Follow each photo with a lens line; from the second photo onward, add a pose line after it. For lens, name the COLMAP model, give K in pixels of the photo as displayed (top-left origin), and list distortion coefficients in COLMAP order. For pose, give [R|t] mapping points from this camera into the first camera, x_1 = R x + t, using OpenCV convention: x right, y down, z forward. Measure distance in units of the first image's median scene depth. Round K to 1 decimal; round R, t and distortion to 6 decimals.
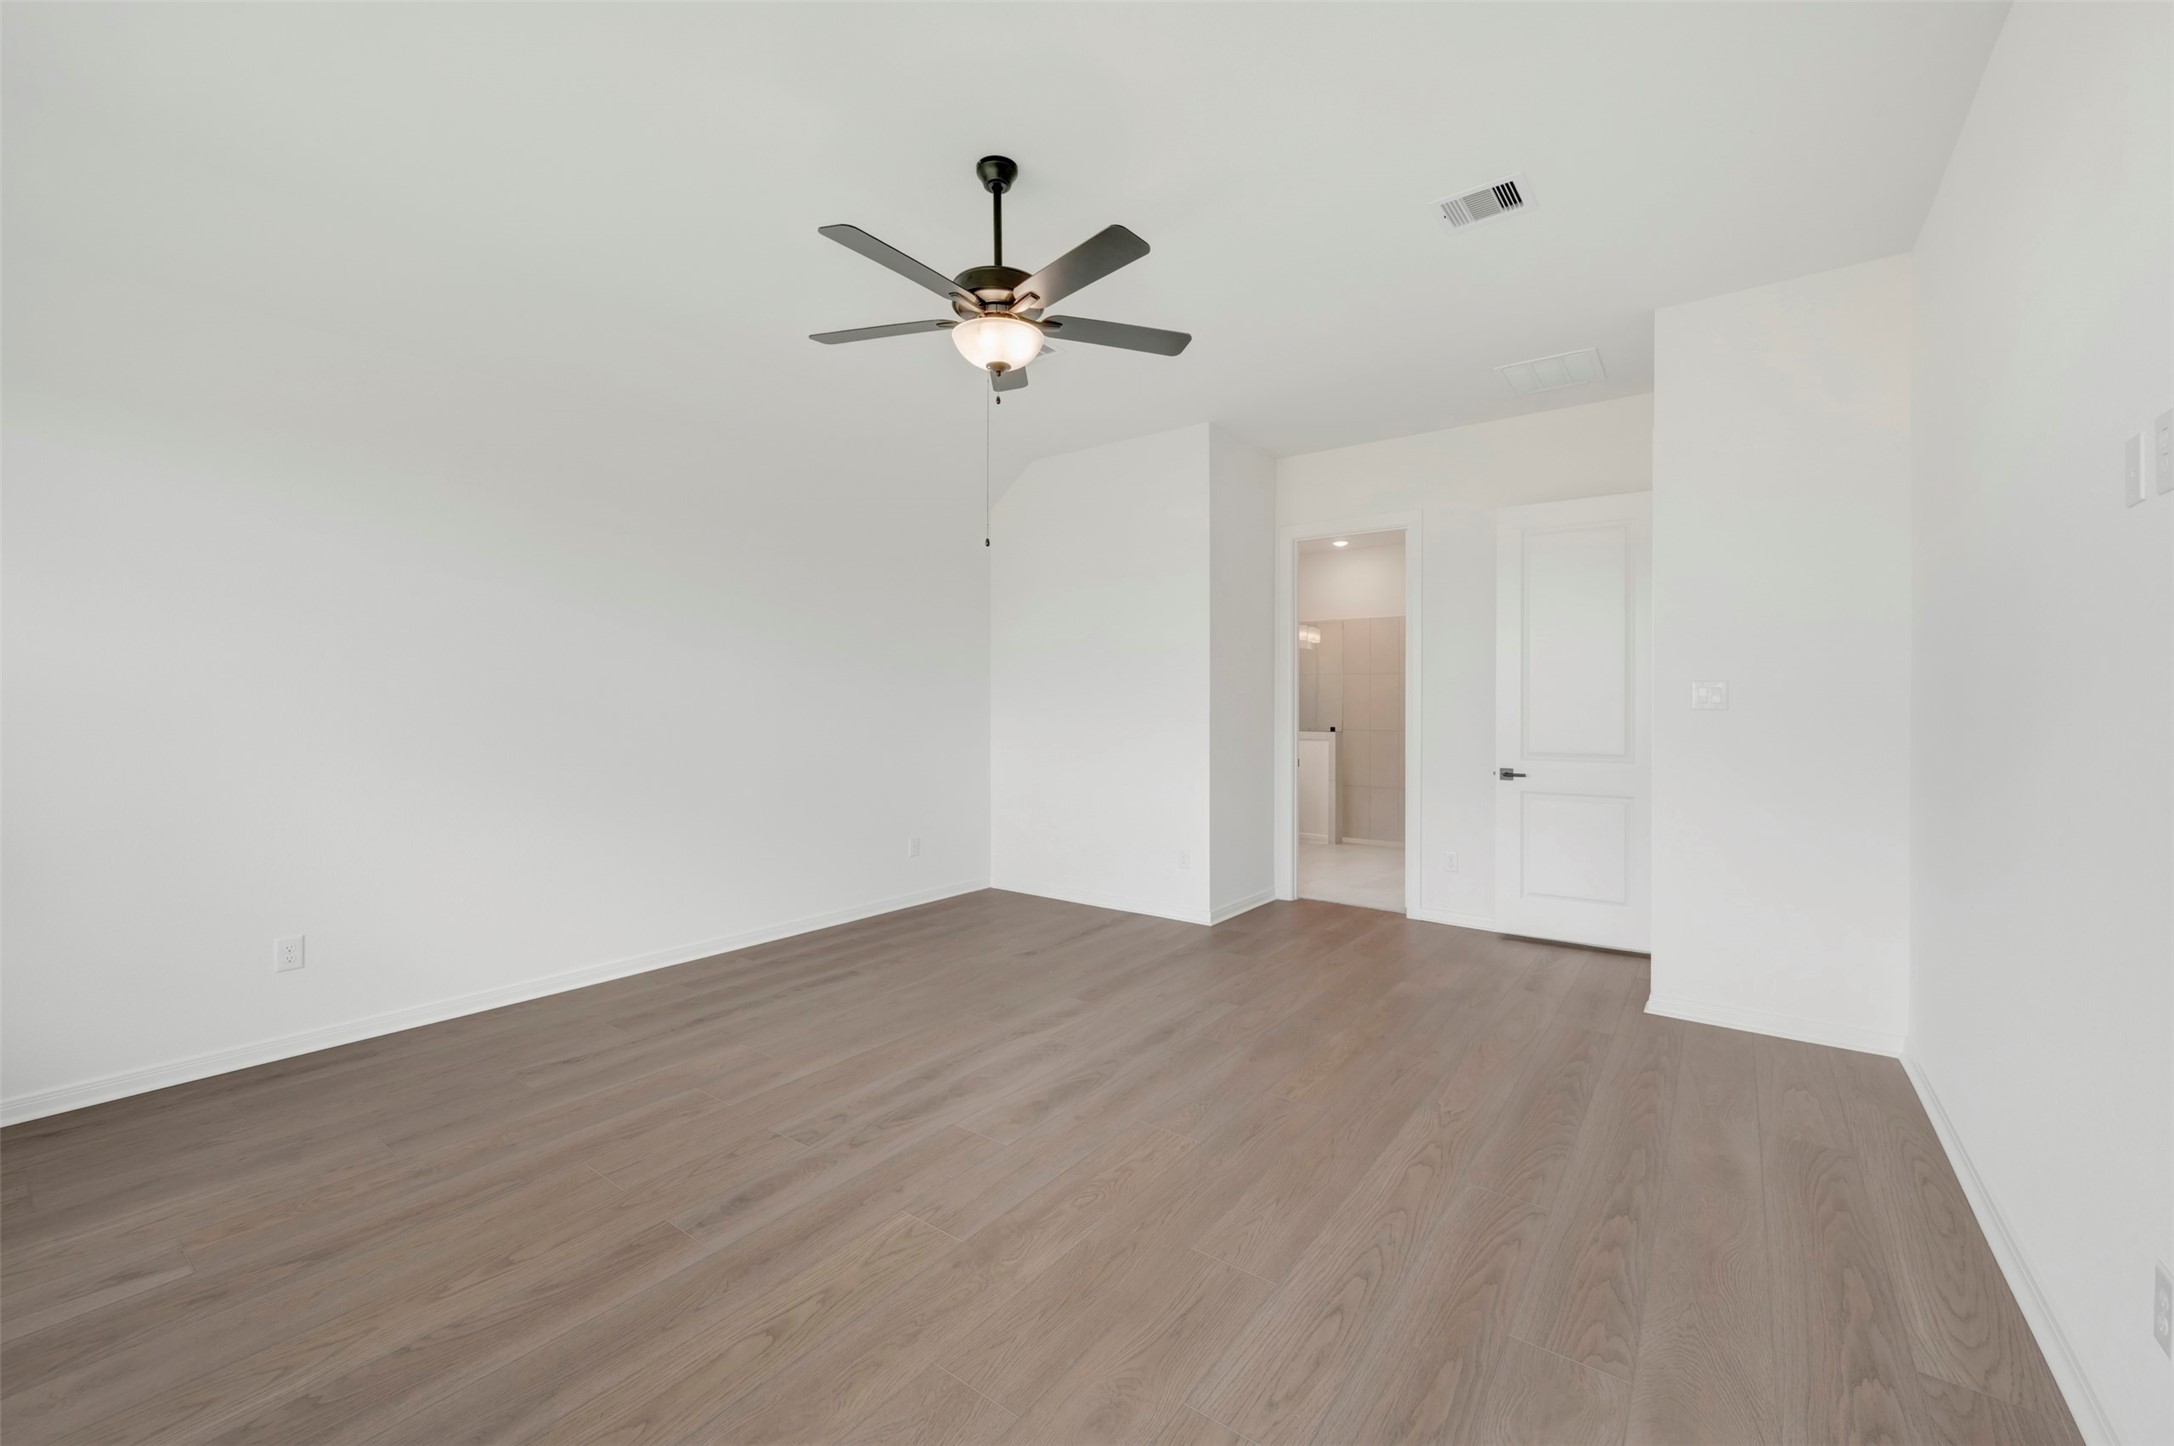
lens RADIAL K [[864.4, 0, 1076.0], [0, 864.4, 712.1], [0, 0, 1]] dist [-0.002298, 0.000097]
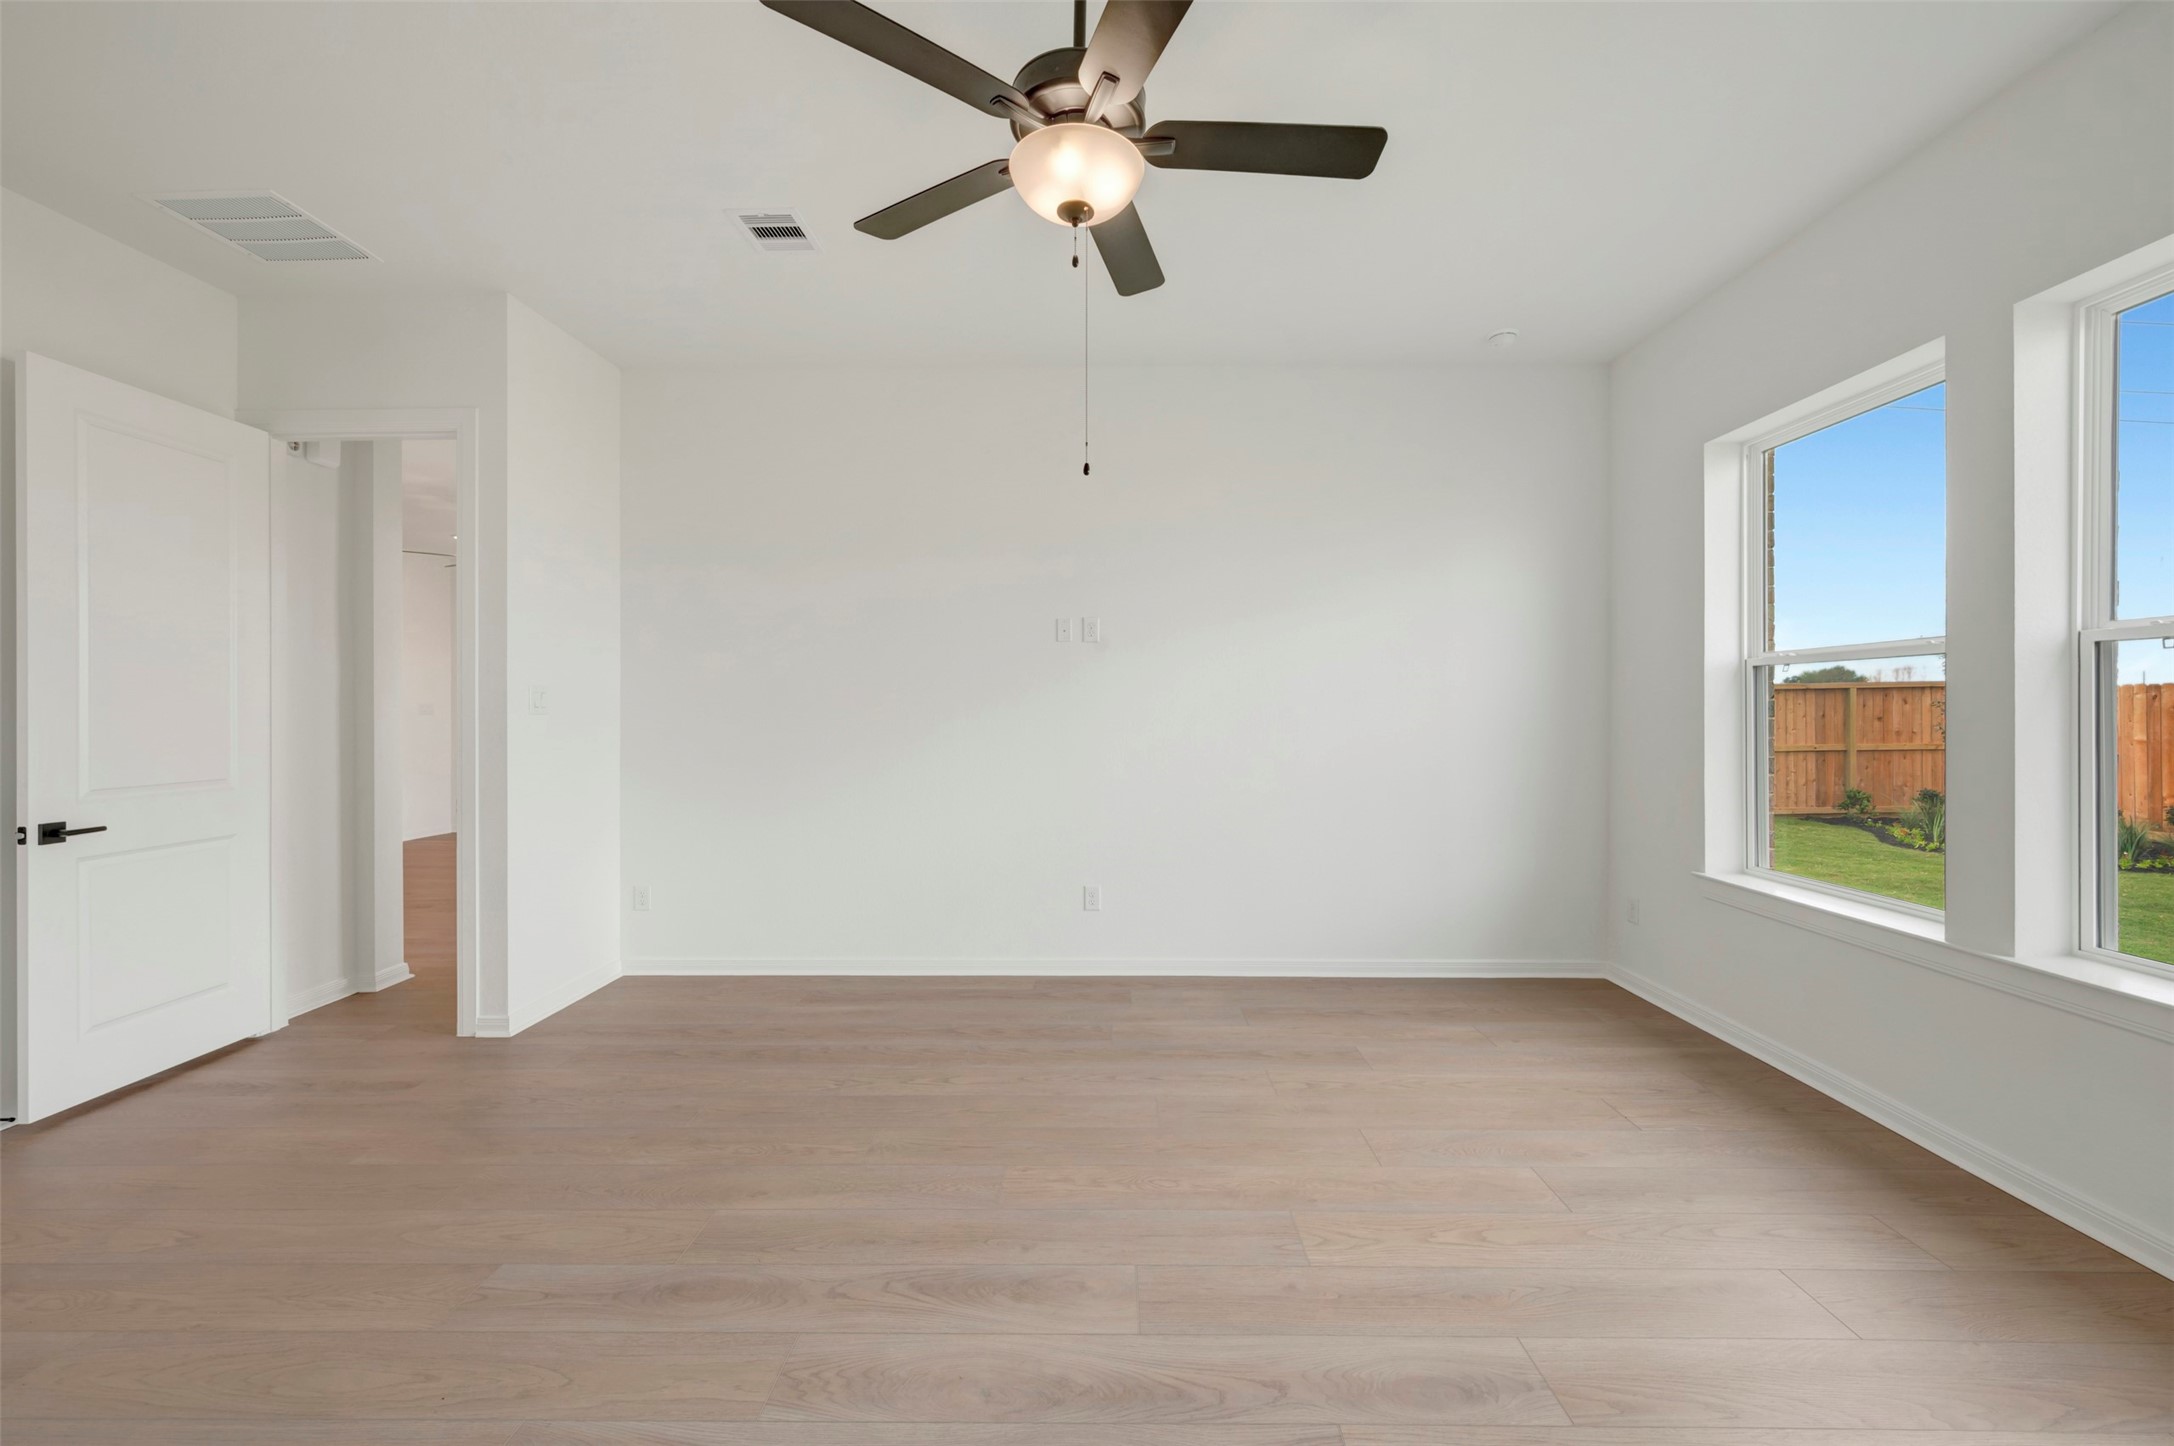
lens RADIAL K [[864.4, 0, 1125.0], [0, 864.4, 722.2], [0, 0, 1]] dist [-0.002298, 0.000097]
pose [[-0.616603, -0.011877, 0.787184, -0.763086], [0.006278, 0.999780, 0.020002, -0.013171], [-0.787249, 0.017275, -0.616393, 1.644805]]
